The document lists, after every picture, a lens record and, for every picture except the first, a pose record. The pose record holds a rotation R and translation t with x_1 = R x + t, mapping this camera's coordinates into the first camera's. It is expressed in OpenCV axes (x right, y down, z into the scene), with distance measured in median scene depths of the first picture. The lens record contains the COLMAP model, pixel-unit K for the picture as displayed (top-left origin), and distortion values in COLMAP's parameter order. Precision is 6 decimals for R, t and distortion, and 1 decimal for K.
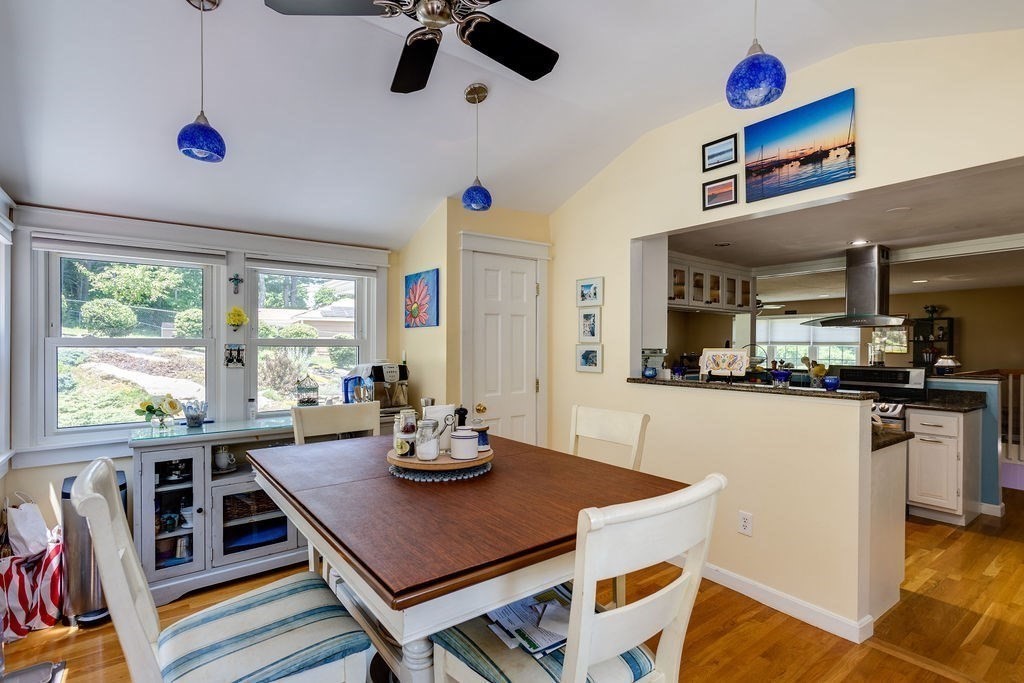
lens RADIAL K [[495.5, 0, 504.2], [0, 495.5, 348.6], [0, 0, 1]] dist [-0.000720, 0.003146]
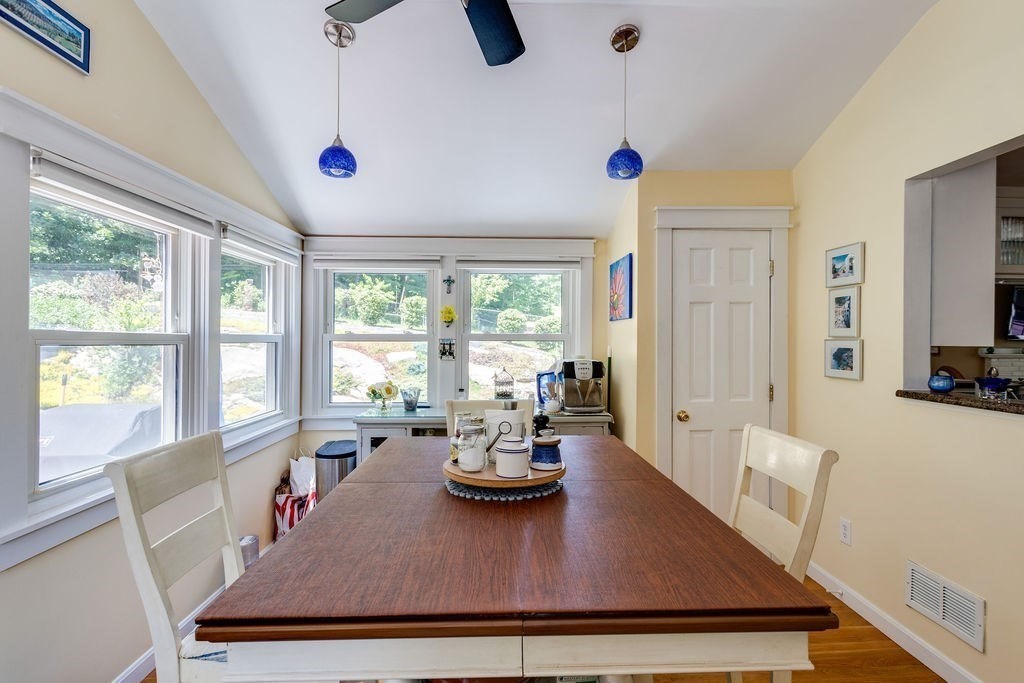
lens RADIAL K [[495.5, 0, 519.0], [0, 495.5, 339.4], [0, 0, 1]] dist [-0.000720, 0.003146]
pose [[0.822536, 0.001168, -0.568711, 0.217353], [-0.005698, 0.999965, -0.006187, -0.001688], [0.568684, 0.008329, 0.822514, 0.171465]]
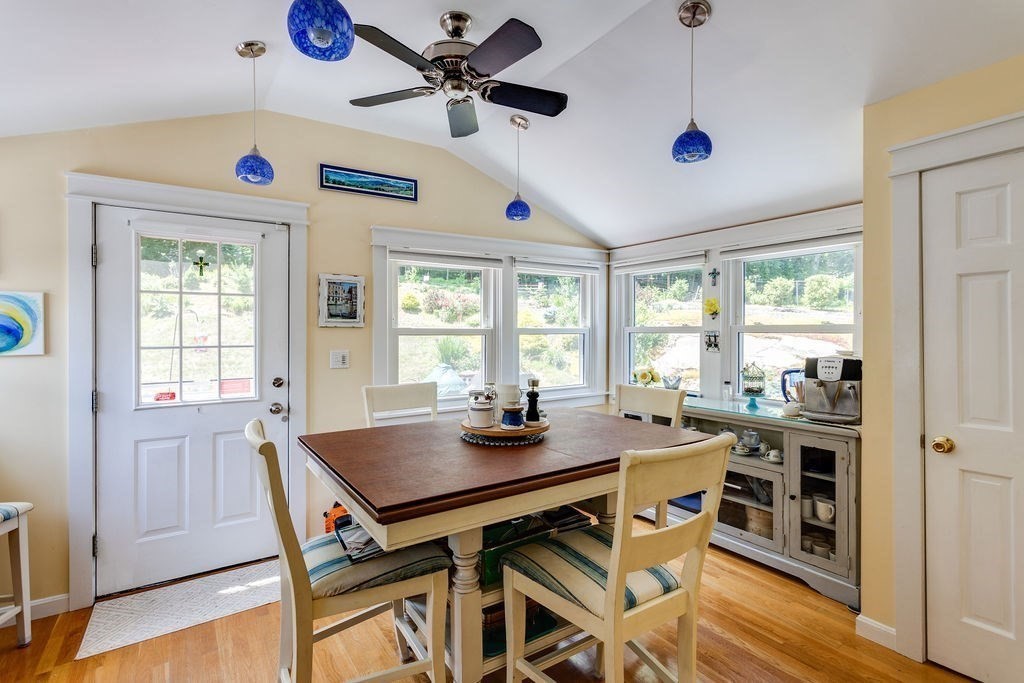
lens RADIAL K [[495.5, 0, 510.8], [0, 495.5, 331.4], [0, 0, 1]] dist [-0.000720, 0.003146]
pose [[-0.050715, 0.001244, -0.998712, 0.589155], [-0.005916, 0.999981, 0.001546, -0.006670], [0.998696, 0.005987, -0.050707, 0.586805]]
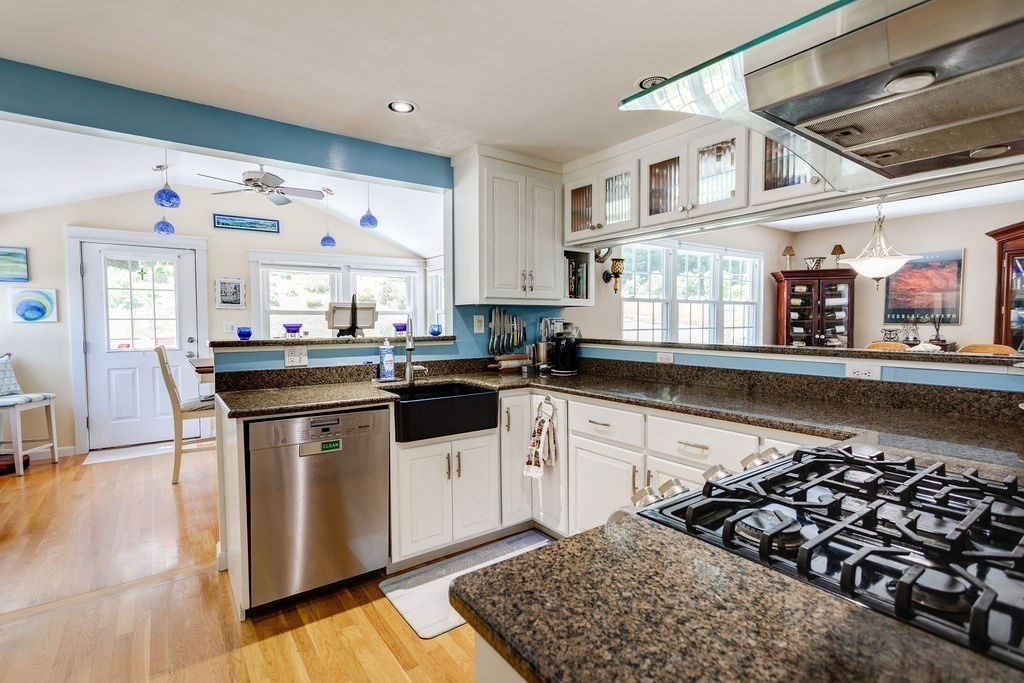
lens RADIAL K [[495.5, 0, 518.6], [0, 495.5, 342.1], [0, 0, 1]] dist [-0.000720, 0.003146]
pose [[-0.009617, 0.038726, -0.999204, 1.298352], [-0.001075, 0.999249, 0.038738, 0.034632], [0.999953, 0.001447, -0.009569, 1.192700]]
